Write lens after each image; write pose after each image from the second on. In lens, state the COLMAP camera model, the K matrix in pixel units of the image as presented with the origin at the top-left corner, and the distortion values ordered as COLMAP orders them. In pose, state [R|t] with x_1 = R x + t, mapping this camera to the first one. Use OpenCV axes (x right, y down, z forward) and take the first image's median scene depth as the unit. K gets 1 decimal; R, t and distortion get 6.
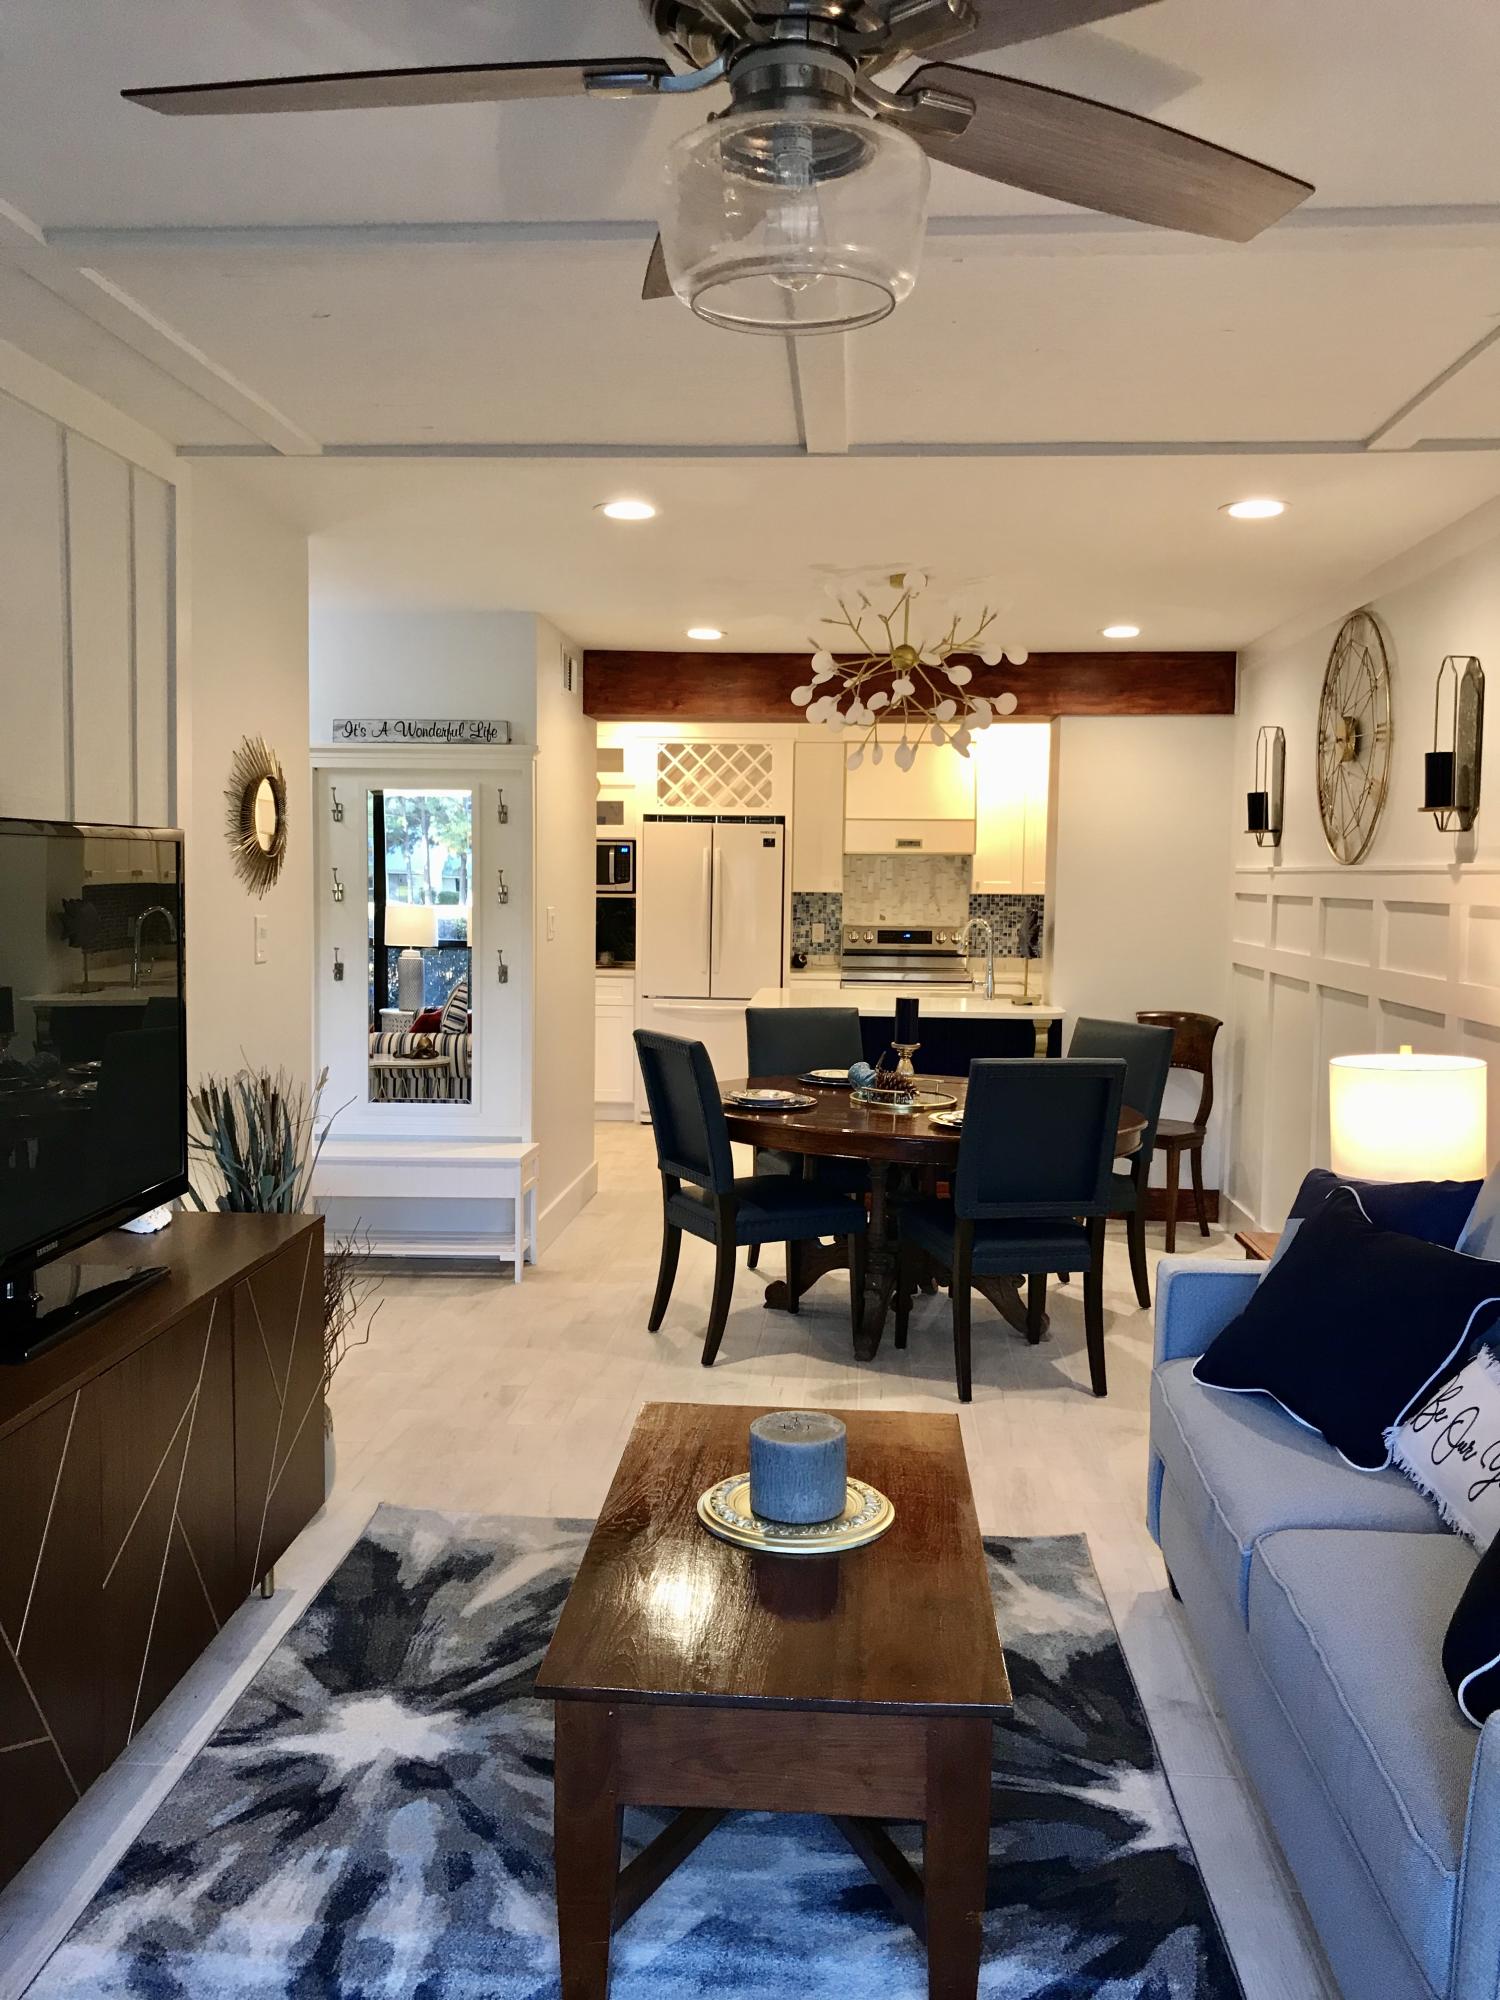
lens RADIAL K [[1672.7, 0, 787.8], [0, 1672.7, 998.5], [0, 0, 1]] dist [0.053274, -0.074509]
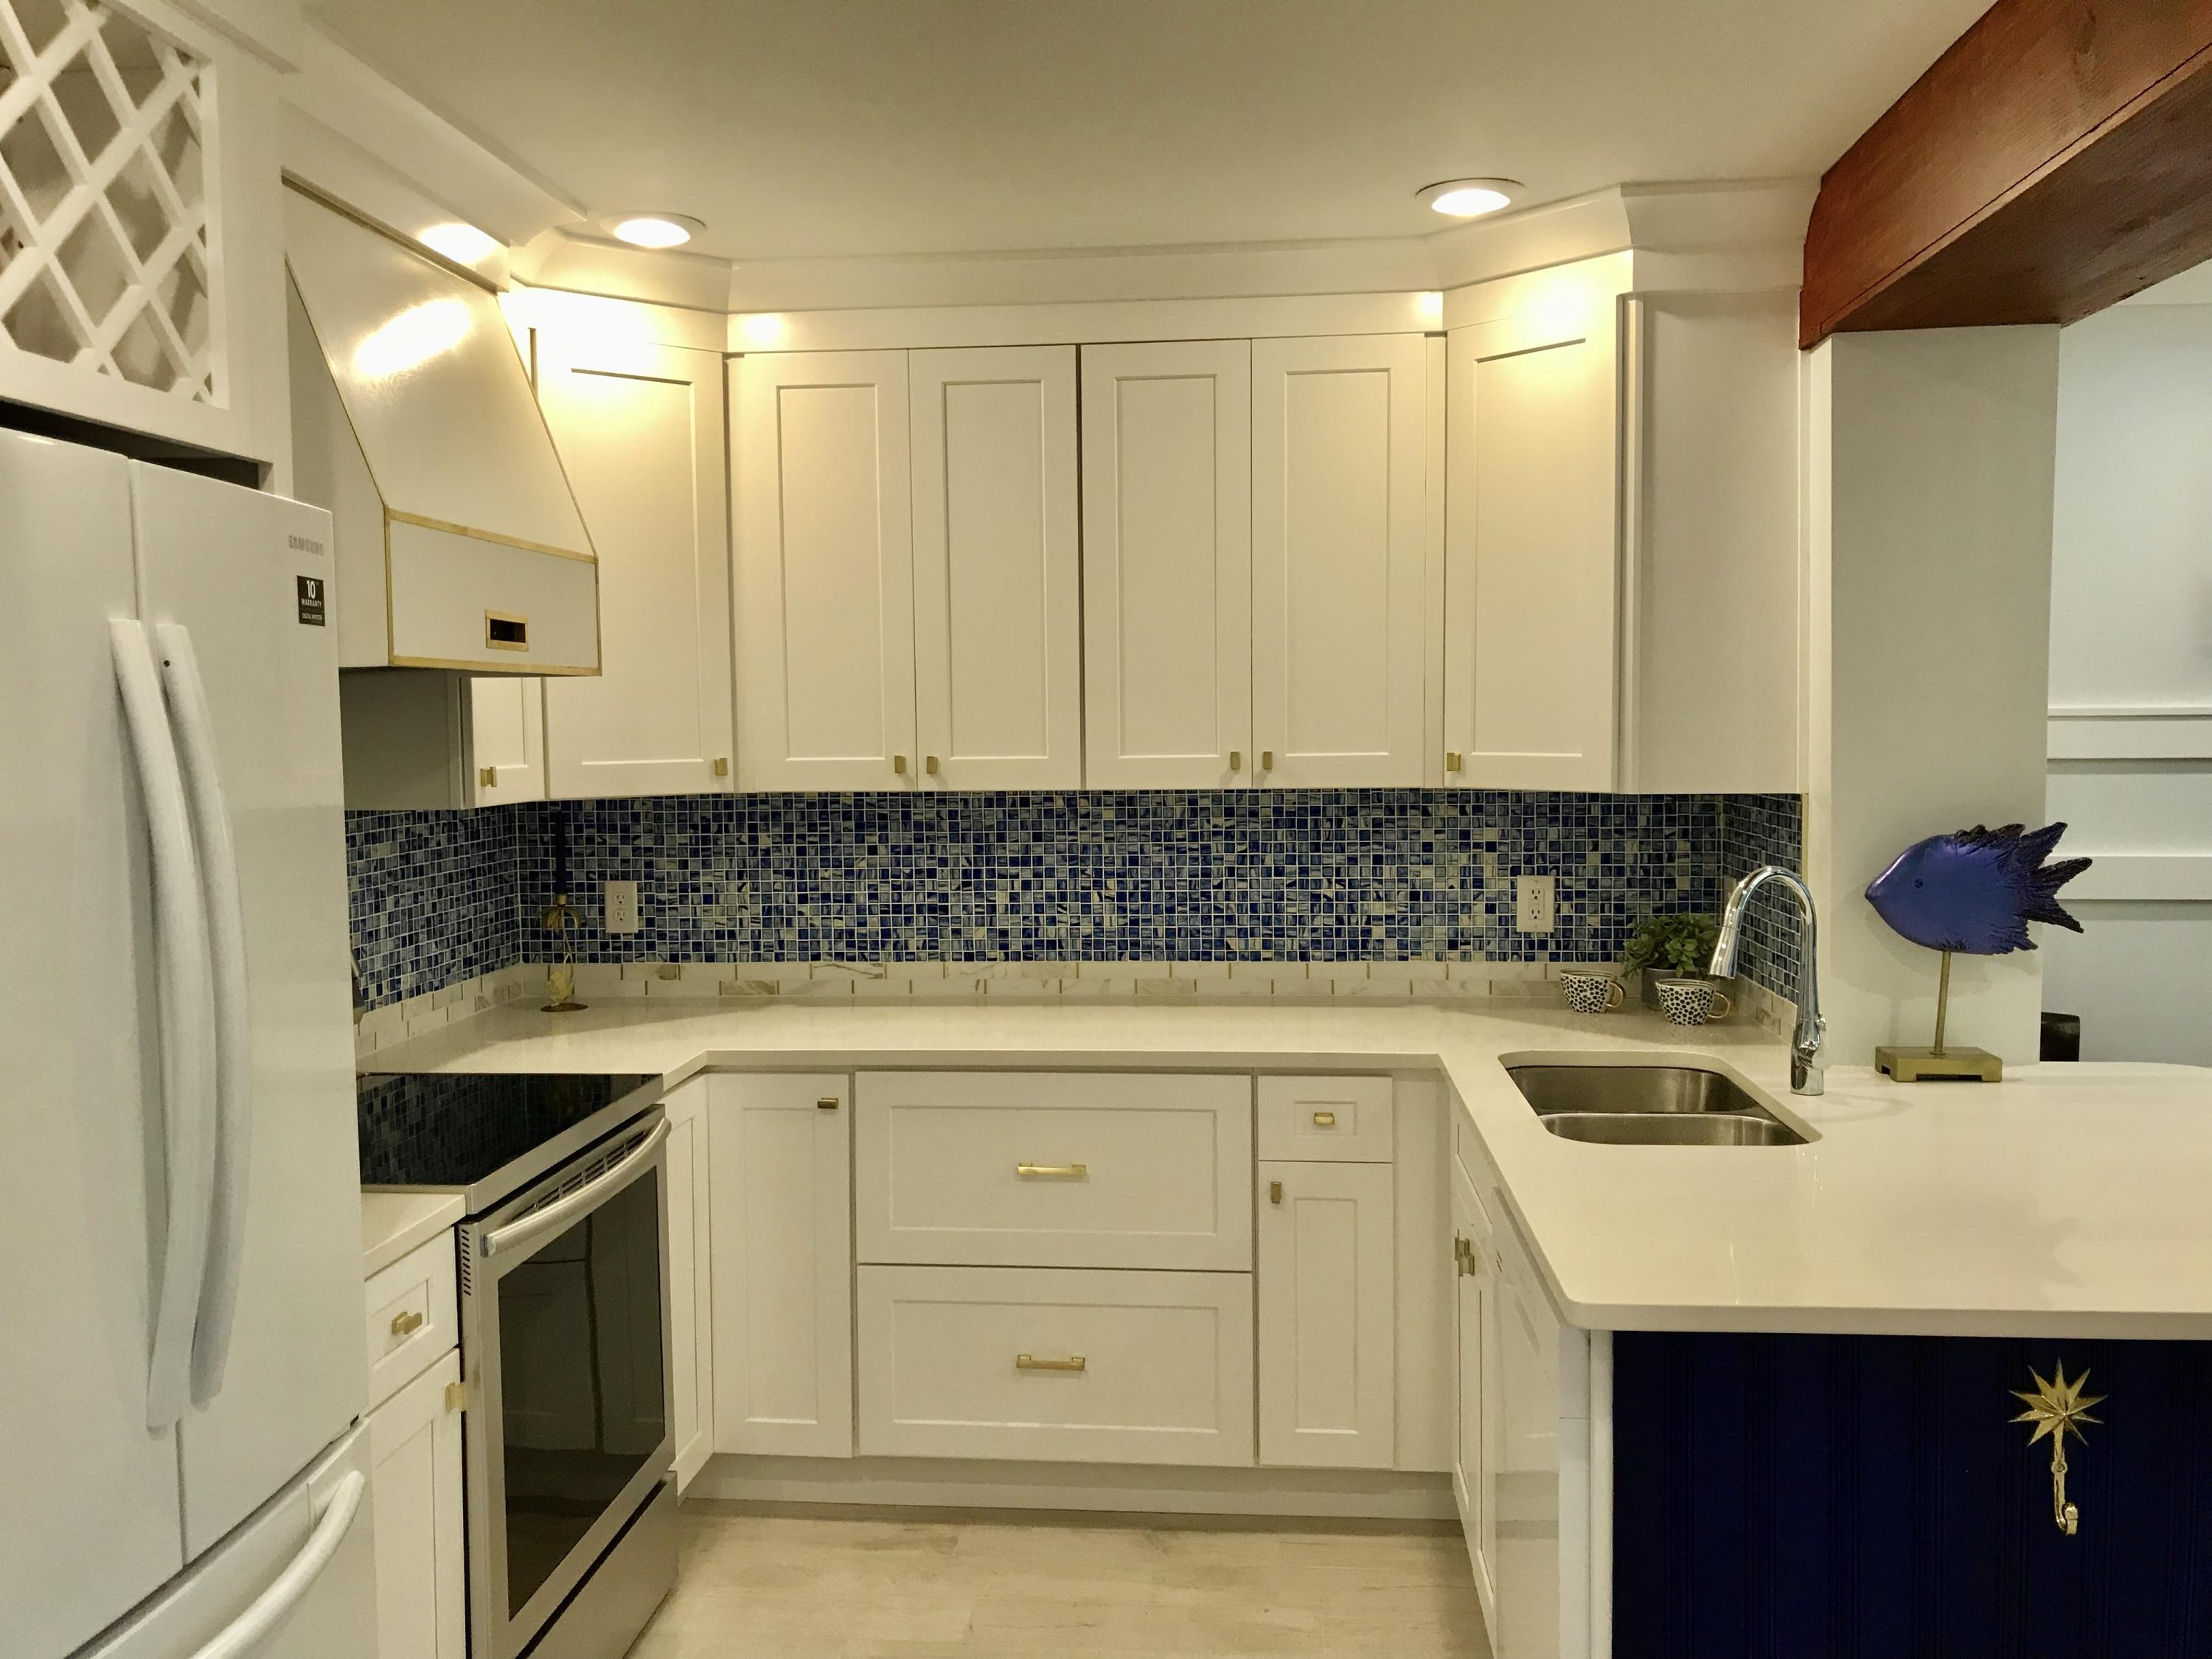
lens RADIAL K [[1886.0, 0, 1106.0], [0, 1886.0, 829.5], [0, 0, 1]] dist [0.014332, 0.010421]
pose [[0.044688, -0.071567, 0.996434, -0.455806], [0.086618, 0.993952, 0.067504, -0.153112], [-0.995239, 0.083292, 0.050617, 1.879407]]
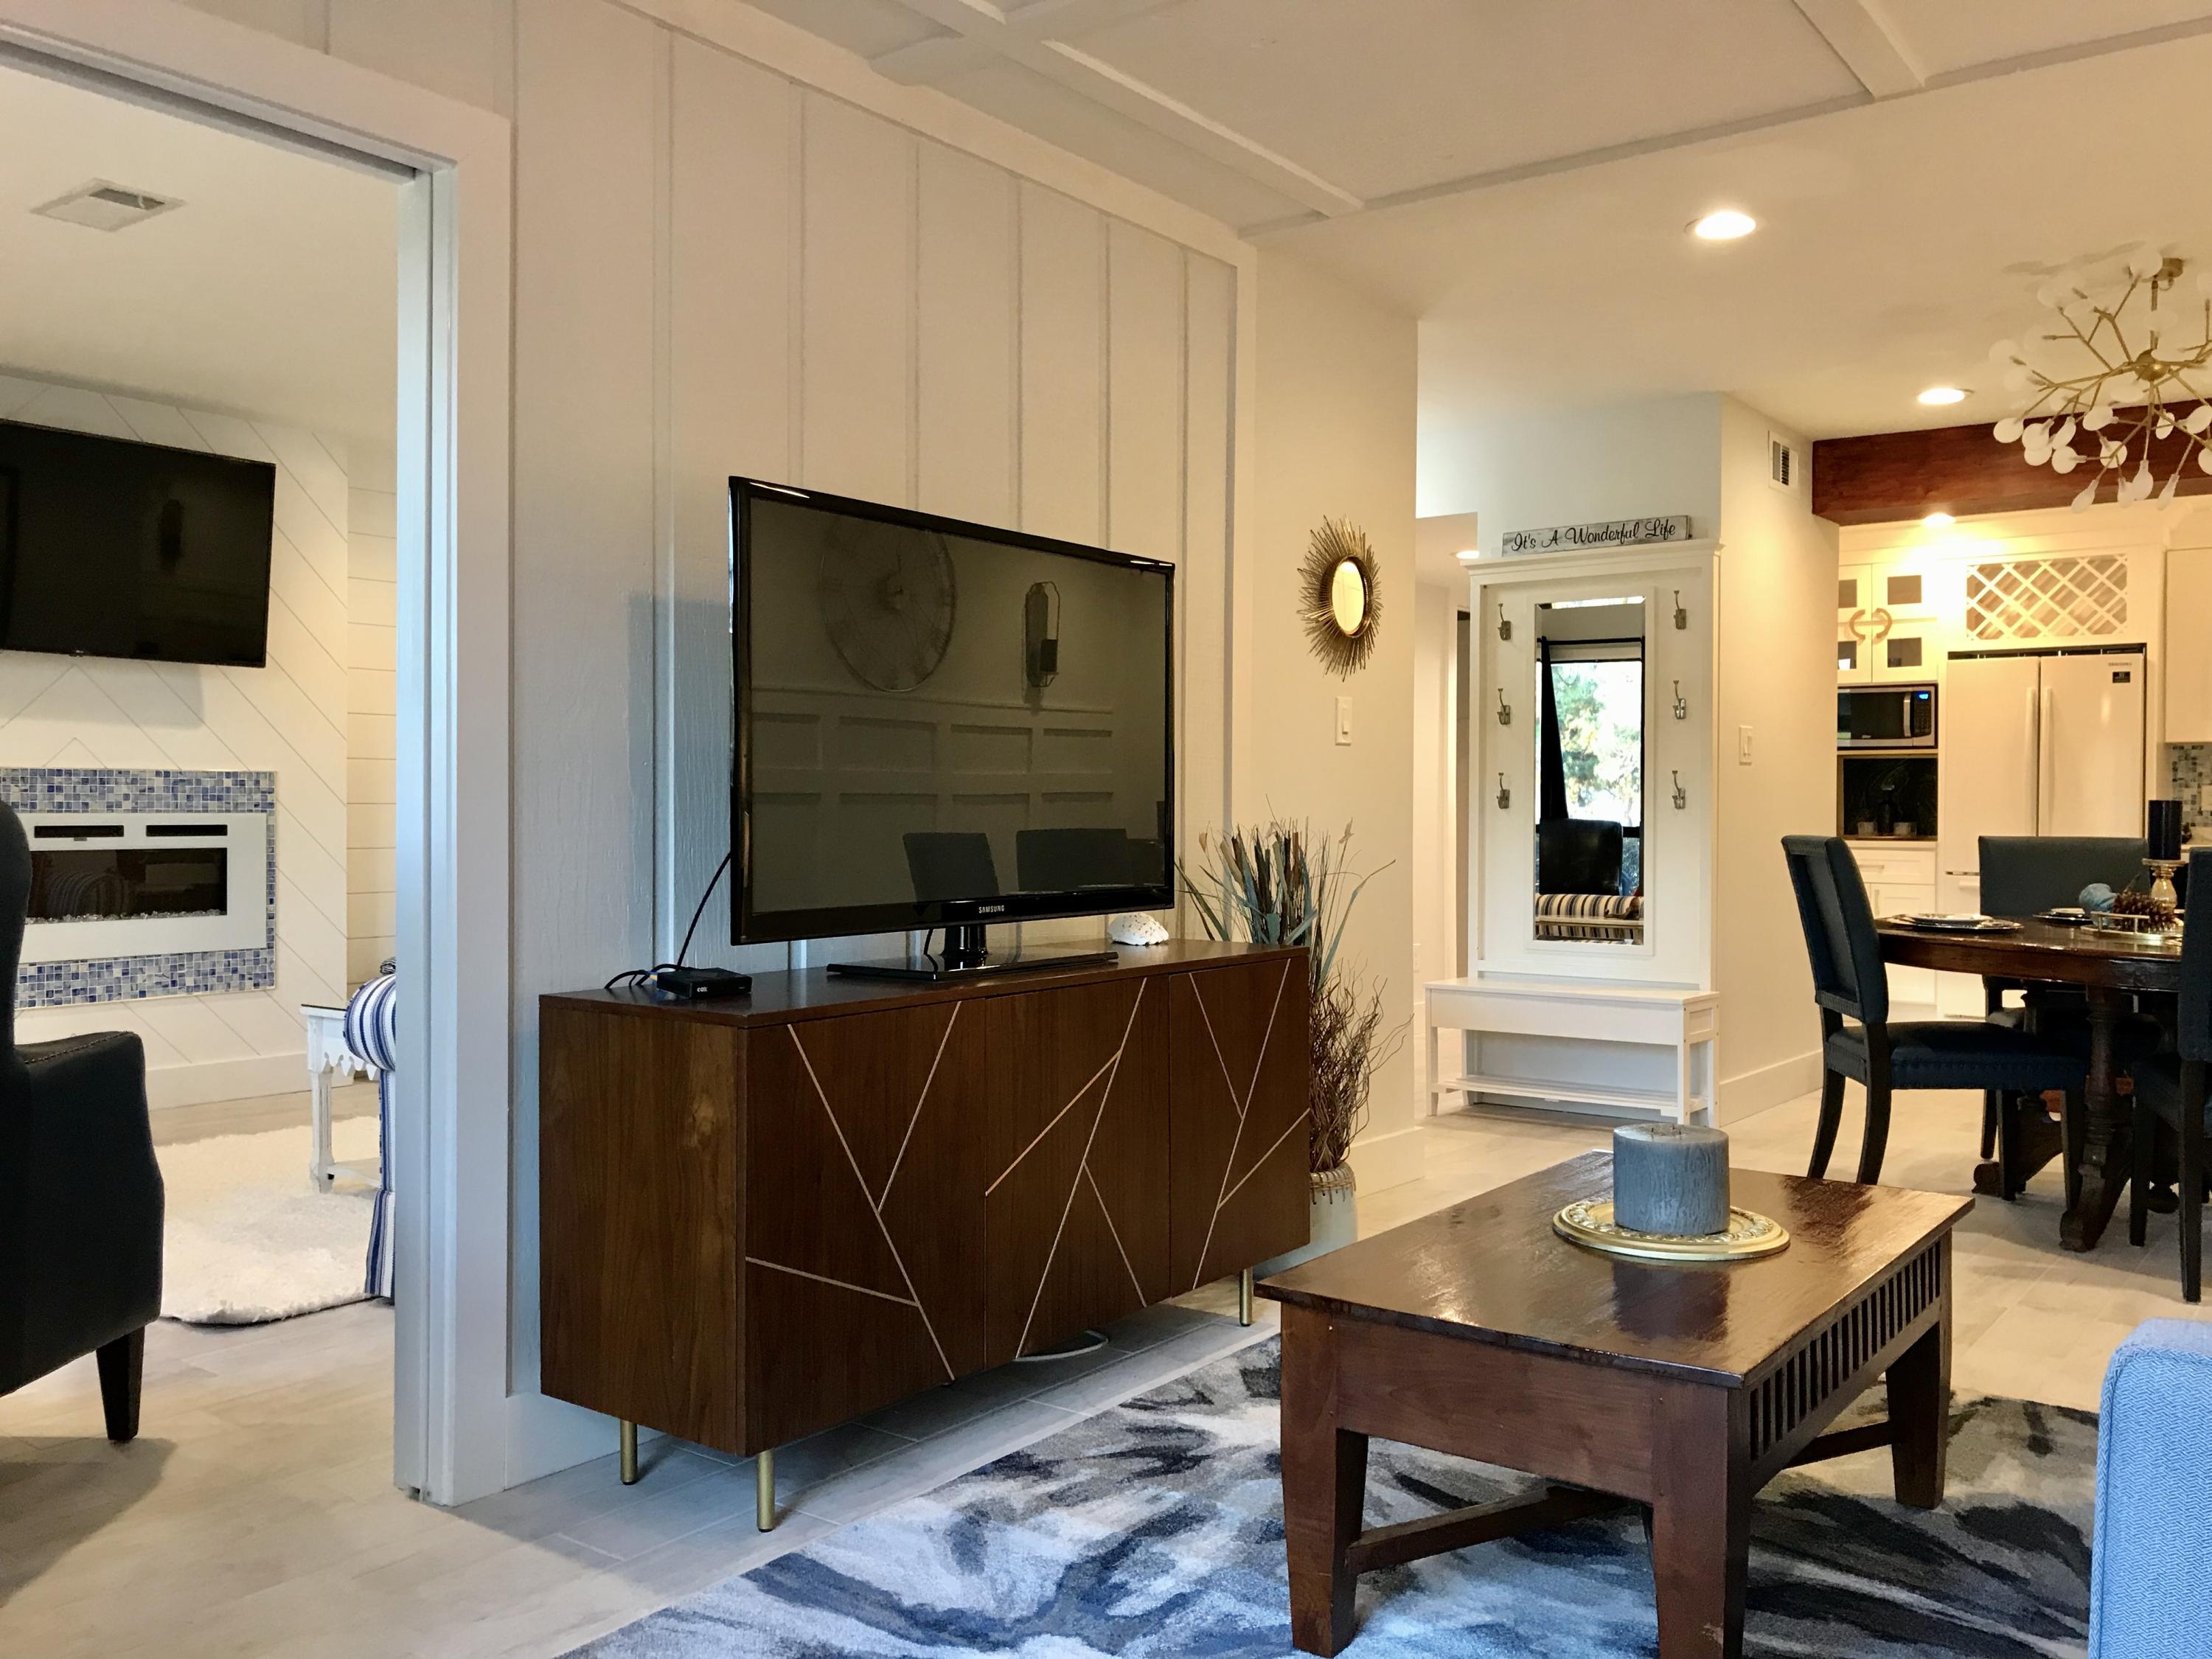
lens RADIAL K [[1886.0, 0, 1106.0], [0, 1886.0, 829.5], [0, 0, 1]] dist [0.014332, 0.010421]
pose [[0.830526, -0.007613, -0.556927, 0.185524], [-0.031475, 0.997667, -0.060575, 0.099100], [0.556089, 0.067839, 0.828349, 0.006335]]
